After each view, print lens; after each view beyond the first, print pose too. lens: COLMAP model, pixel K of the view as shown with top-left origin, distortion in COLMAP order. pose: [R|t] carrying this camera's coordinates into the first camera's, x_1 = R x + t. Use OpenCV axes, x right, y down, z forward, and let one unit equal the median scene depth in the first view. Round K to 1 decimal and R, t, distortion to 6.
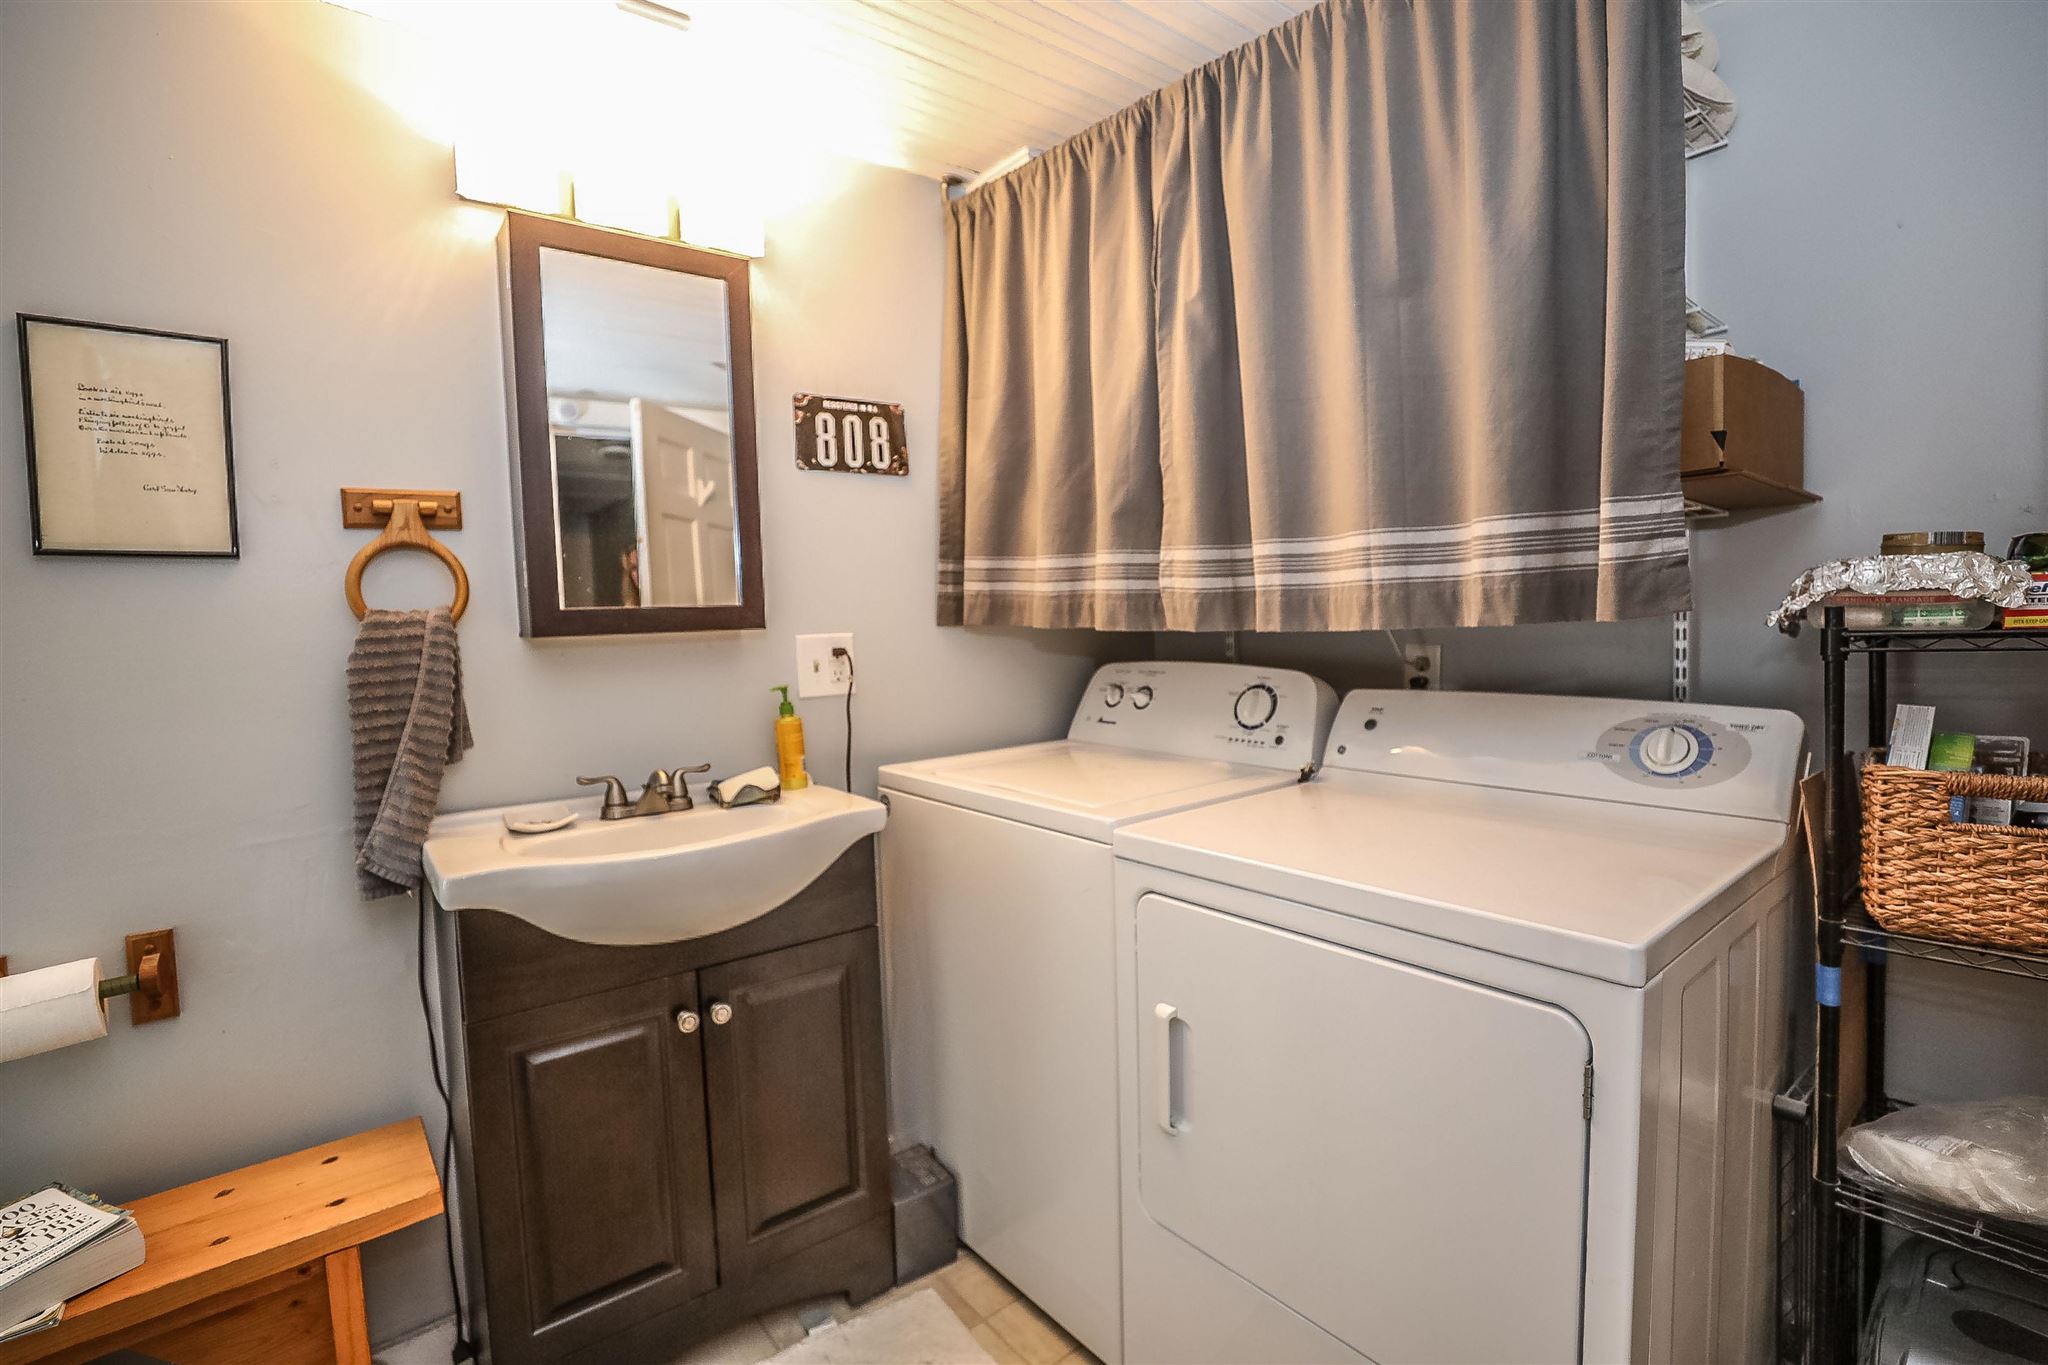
lens RADIAL K [[937.6, 0, 1026.0], [0, 937.6, 675.6], [0, 0, 1]] dist [-0.033487, 0.004237]
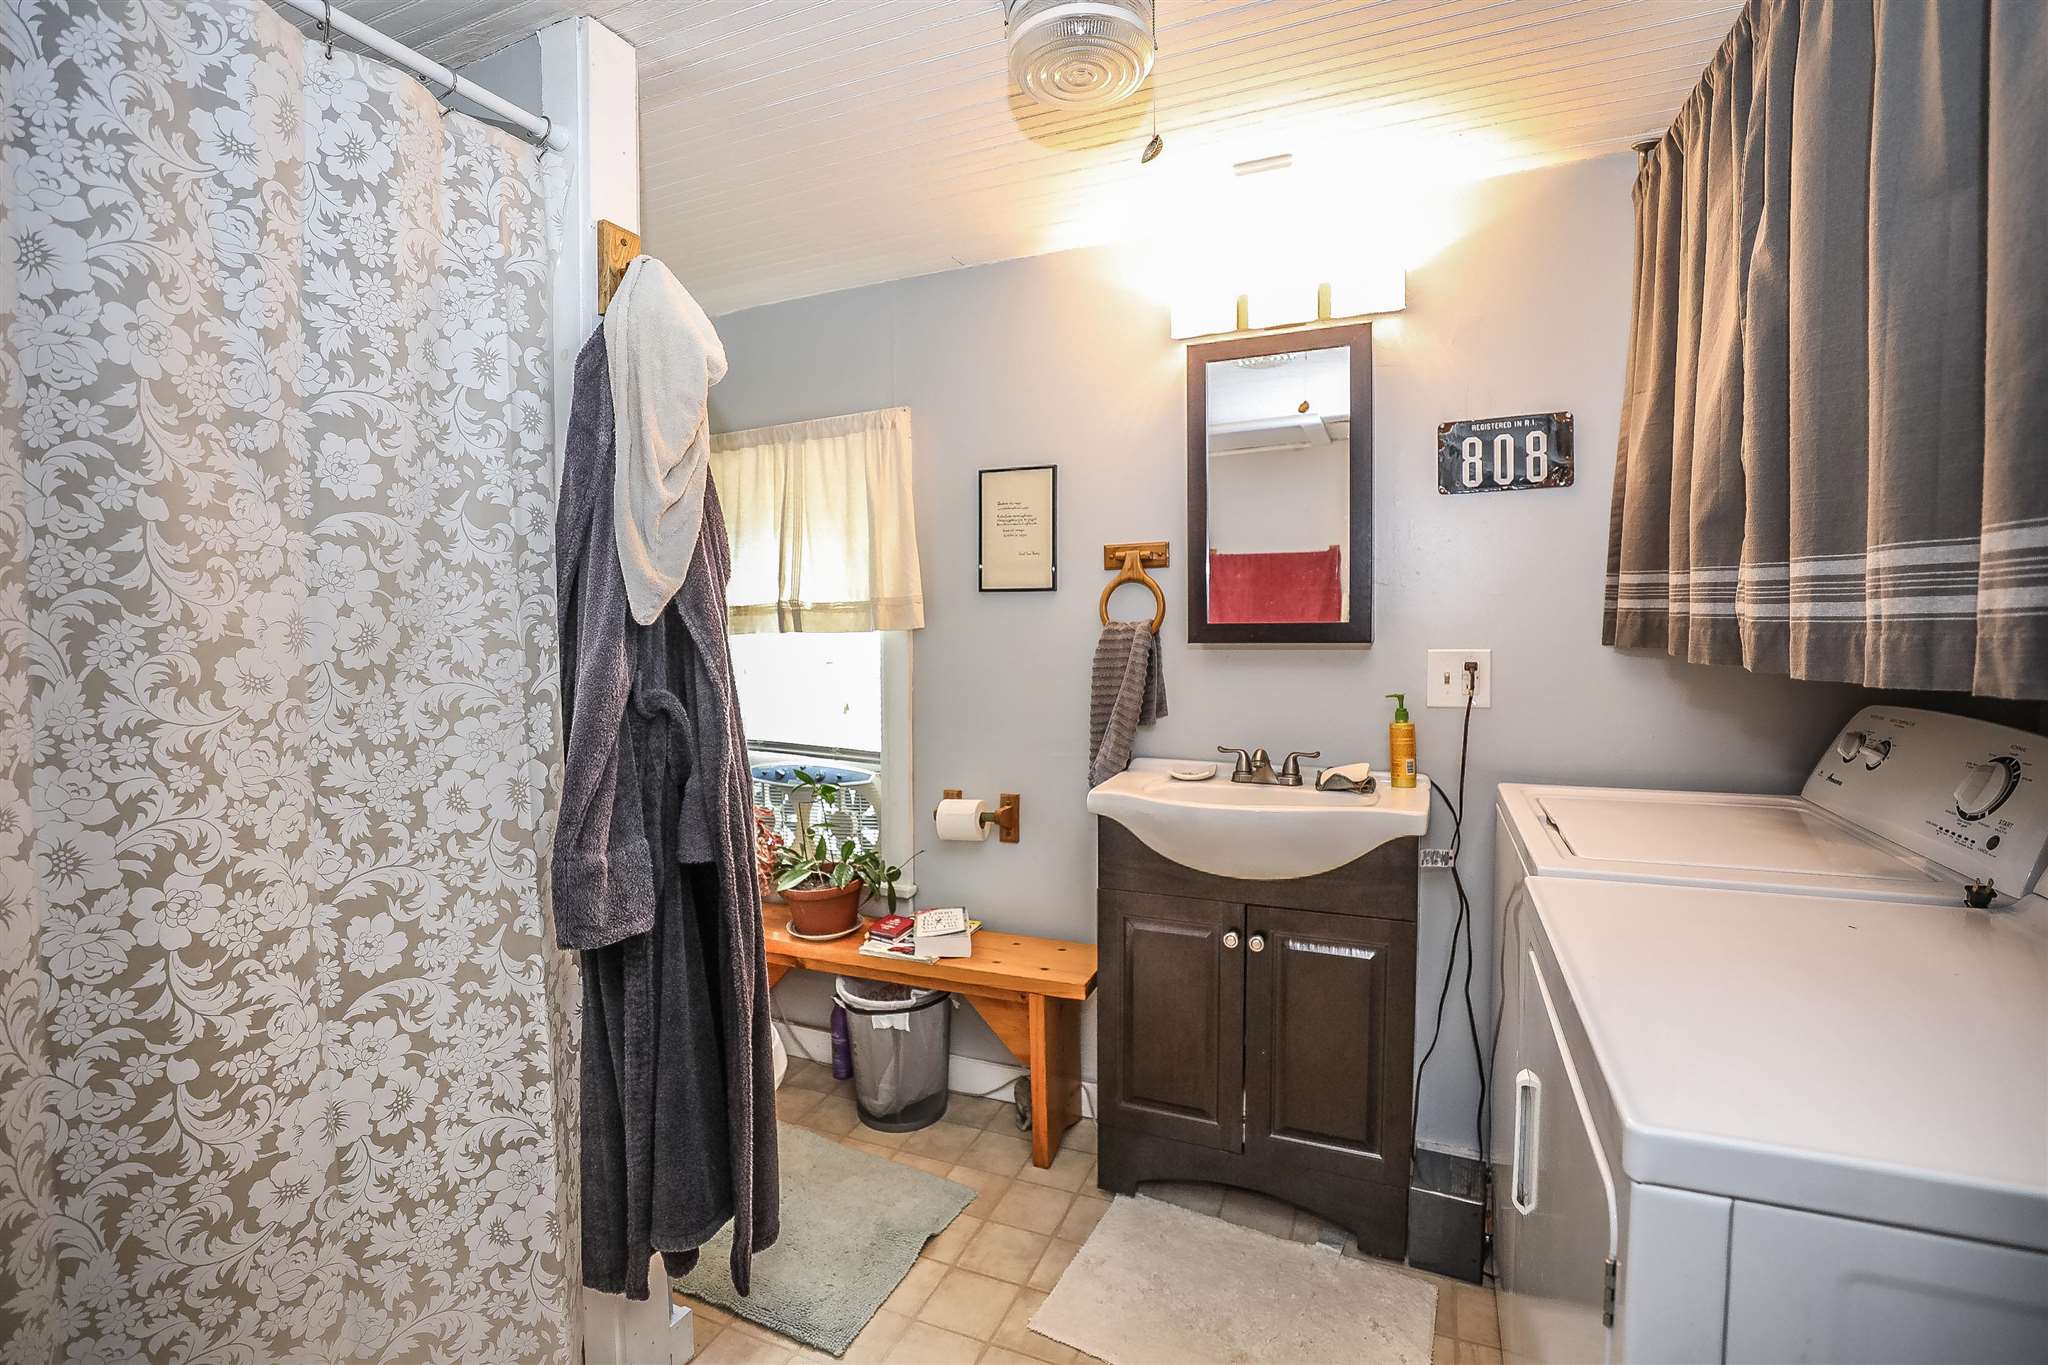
lens RADIAL K [[937.6, 0, 1026.3], [0, 937.6, 678.2], [0, 0, 1]] dist [-0.033487, 0.004237]
pose [[0.472076, 0.076535, -0.878229, 0.571957], [-0.061583, 0.996654, 0.053753, -0.045397], [0.879404, 0.028708, 0.475210, 0.095959]]
